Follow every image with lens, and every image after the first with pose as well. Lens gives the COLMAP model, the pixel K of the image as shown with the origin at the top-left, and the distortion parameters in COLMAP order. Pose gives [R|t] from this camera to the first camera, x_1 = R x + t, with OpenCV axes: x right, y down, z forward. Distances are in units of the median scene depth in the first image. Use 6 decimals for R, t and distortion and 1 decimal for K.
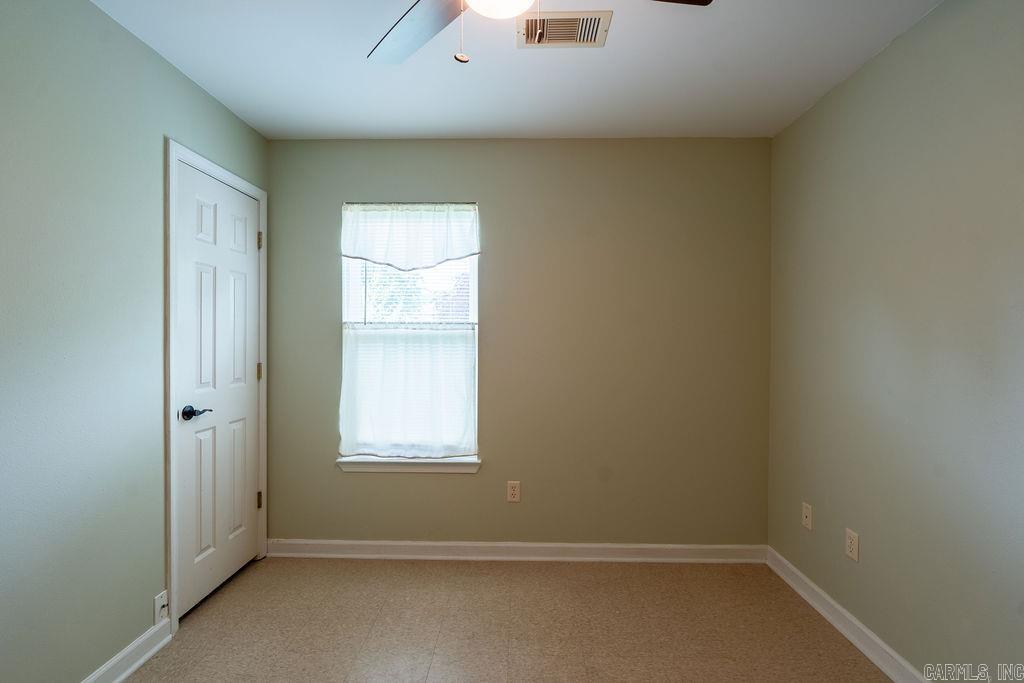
lens RADIAL K [[458.7, 0, 510.6], [0, 458.7, 340.9], [0, 0, 1]] dist [-0.010263, 0.005980]
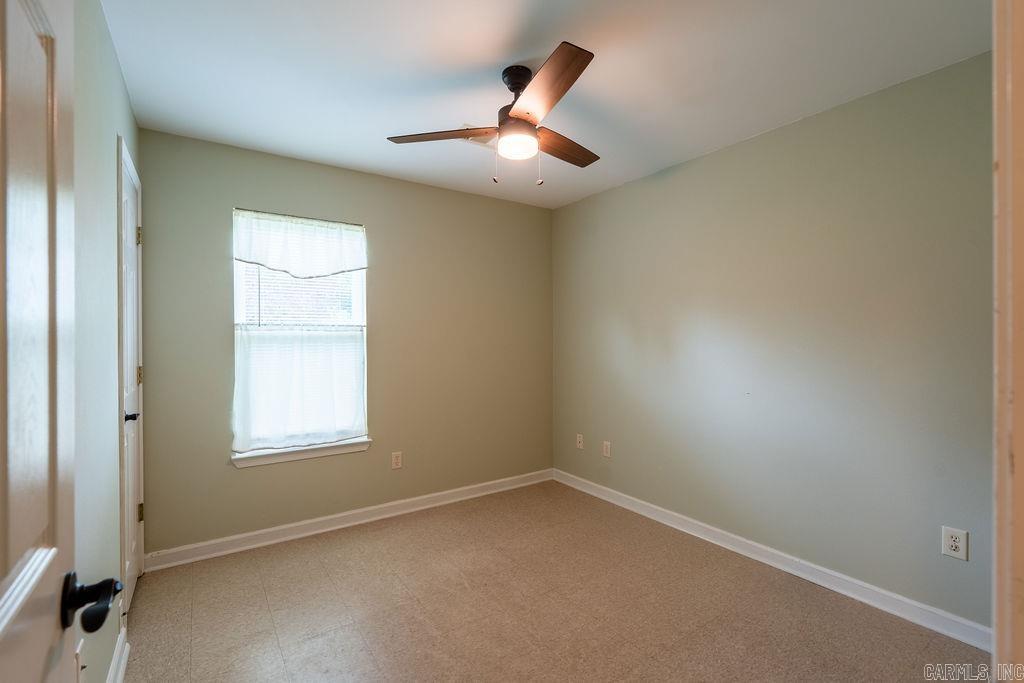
lens RADIAL K [[458.7, 0, 510.6], [0, 458.7, 340.9], [0, 0, 1]] dist [-0.010263, 0.005980]
pose [[0.814393, -0.010332, 0.580222, -0.461487], [0.009474, 0.999945, 0.004510, -0.000766], [-0.580236, 0.001824, 0.814446, -0.200162]]
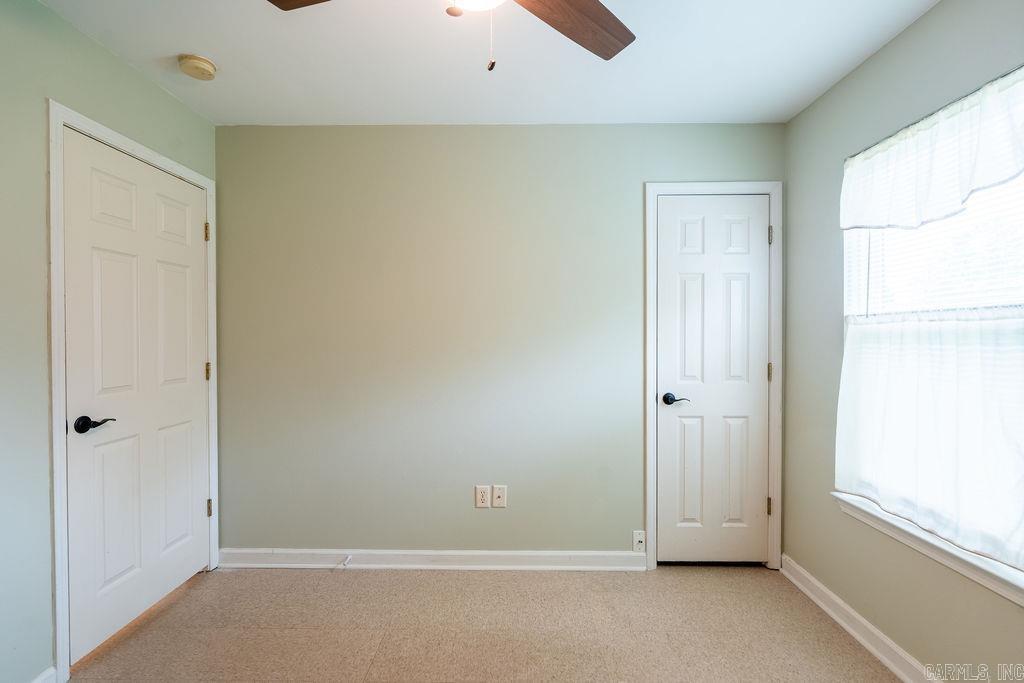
lens RADIAL K [[458.7, 0, 510.6], [0, 458.7, 340.9], [0, 0, 1]] dist [-0.010263, 0.005980]
pose [[0.011428, 0.002637, -0.999931, 0.393294], [-0.004451, 0.999987, 0.002586, 0.001635], [0.999925, 0.004421, 0.011439, 0.436698]]
